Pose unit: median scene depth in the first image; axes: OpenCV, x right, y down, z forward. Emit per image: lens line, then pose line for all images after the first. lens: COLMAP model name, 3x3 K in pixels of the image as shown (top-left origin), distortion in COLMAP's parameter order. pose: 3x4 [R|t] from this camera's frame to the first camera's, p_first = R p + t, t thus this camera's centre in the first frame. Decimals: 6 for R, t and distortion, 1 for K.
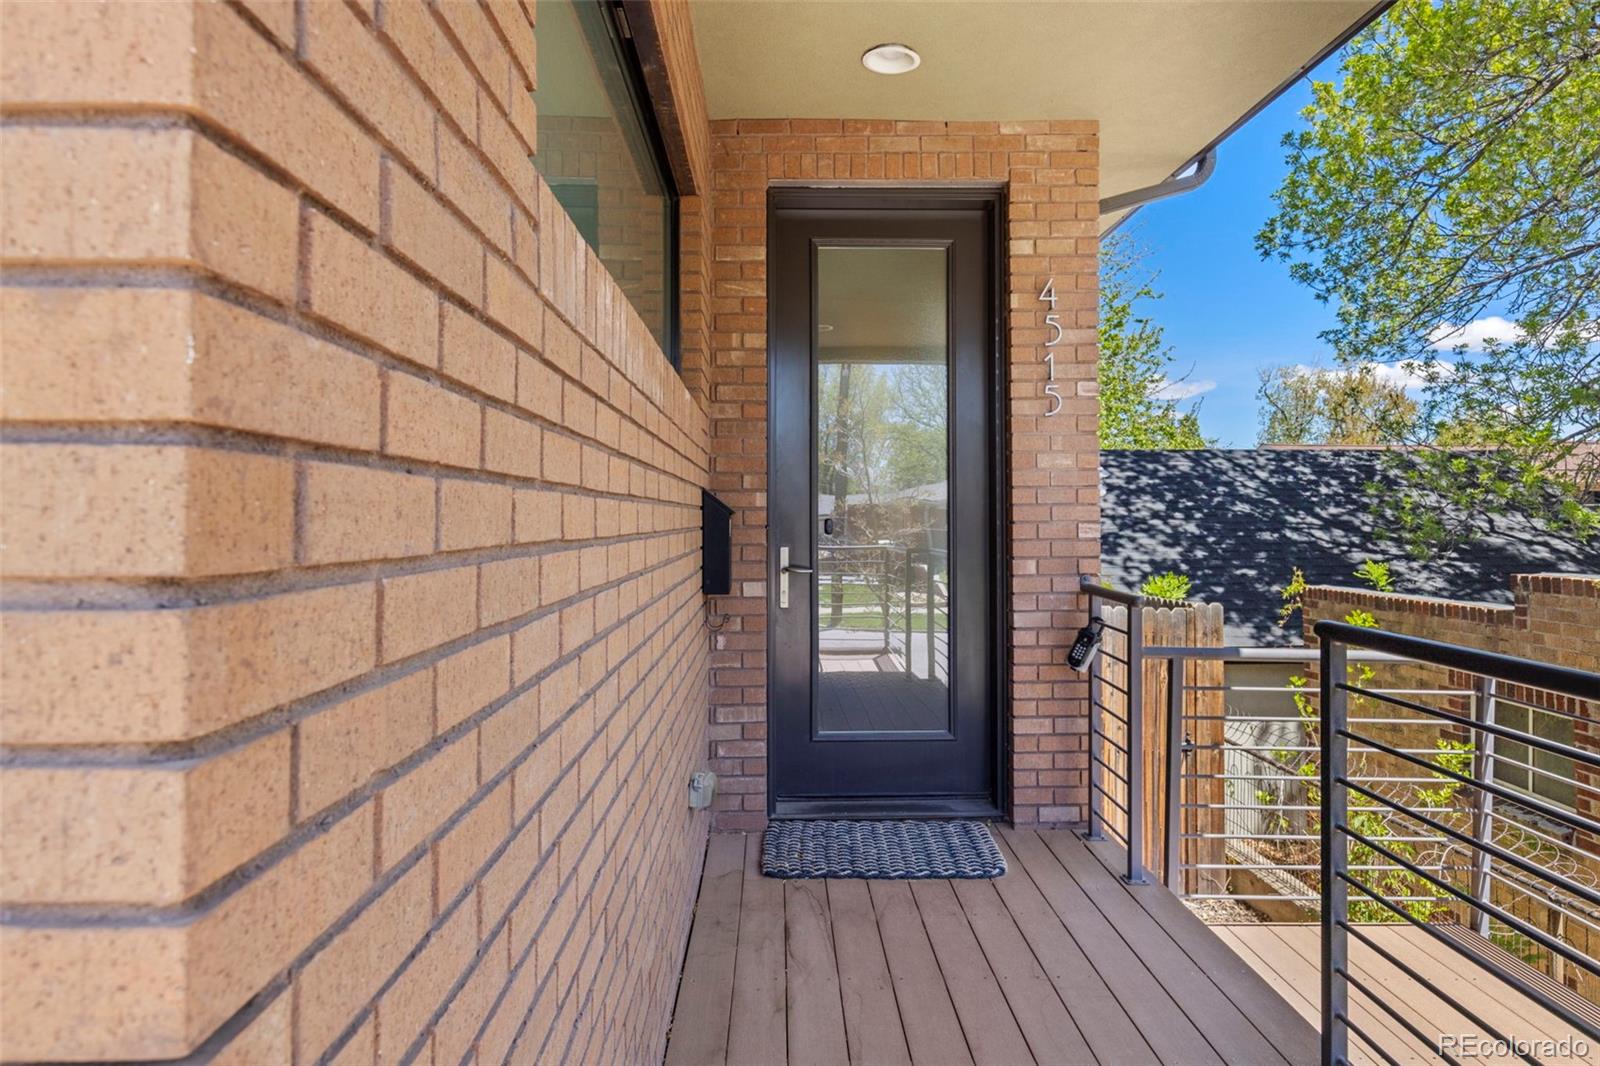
lens RADIAL K [[934.0, 0, 796.7], [0, 934.0, 517.1], [0, 0, 1]] dist [-0.003470, 0.000048]
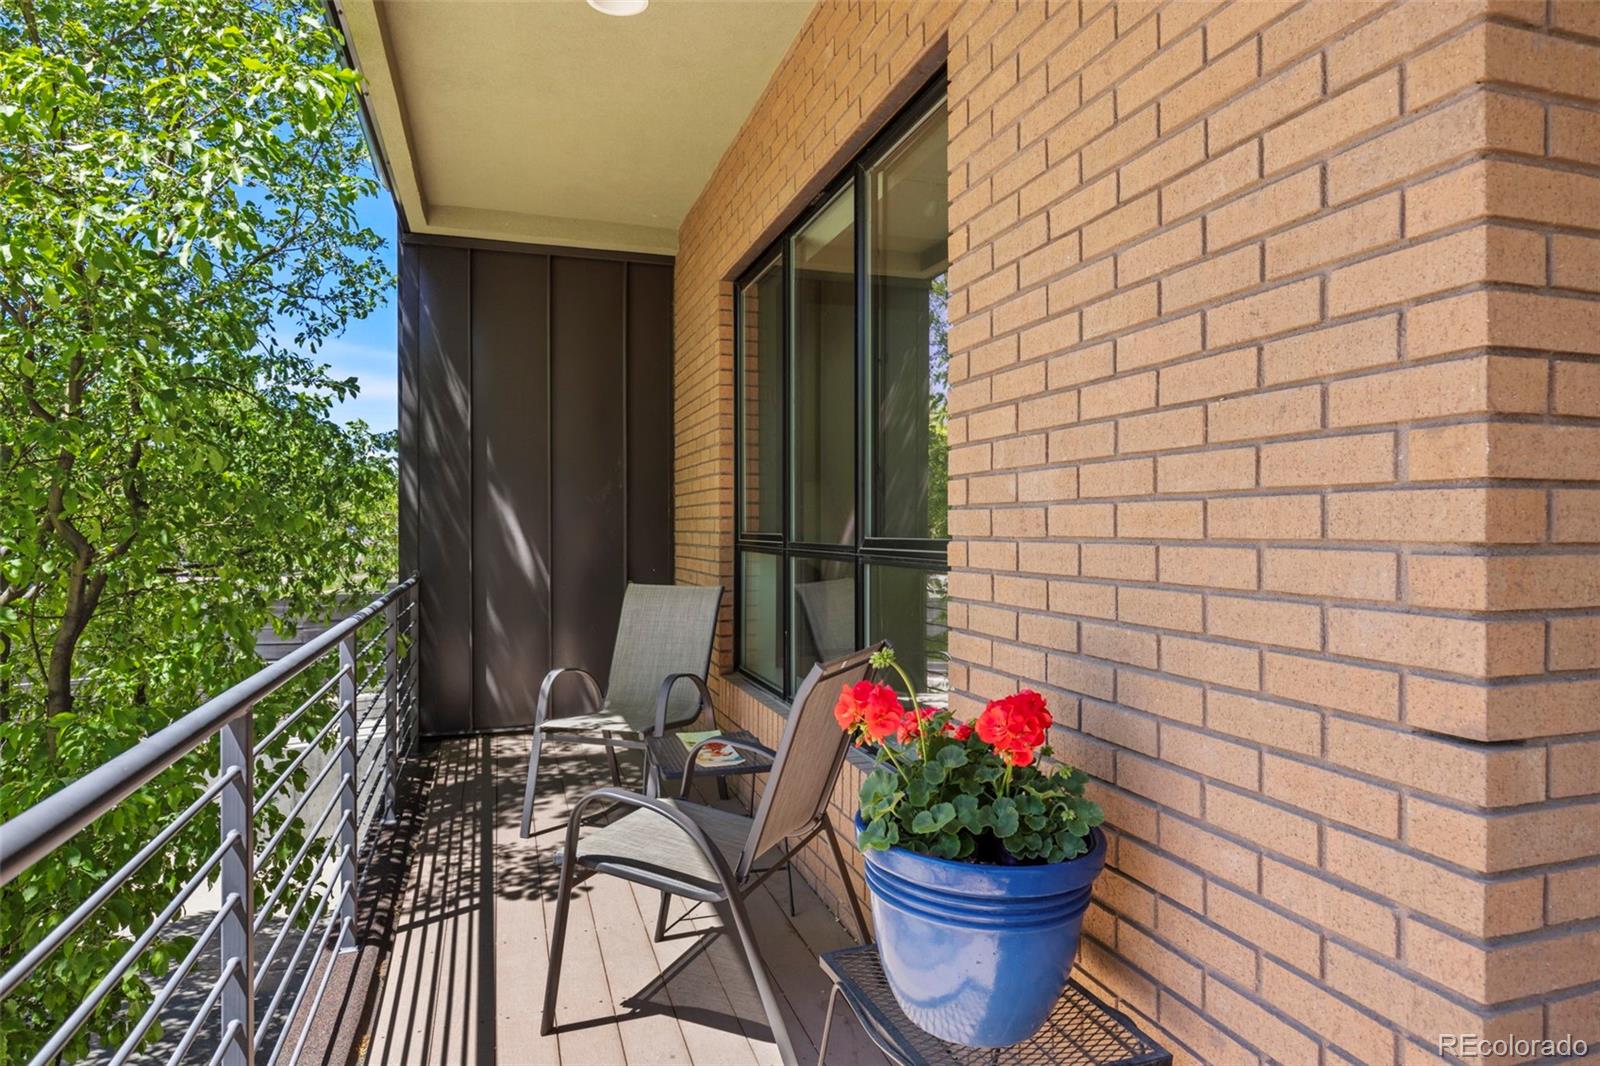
lens RADIAL K [[934.0, 0, 799.9], [0, 934.0, 527.0], [0, 0, 1]] dist [-0.003470, 0.000048]
pose [[0.291996, -0.006128, -0.956400, 1.100620], [0.002213, 0.999981, -0.005732, 0.033345], [0.956417, -0.000443, 0.292004, -1.360634]]
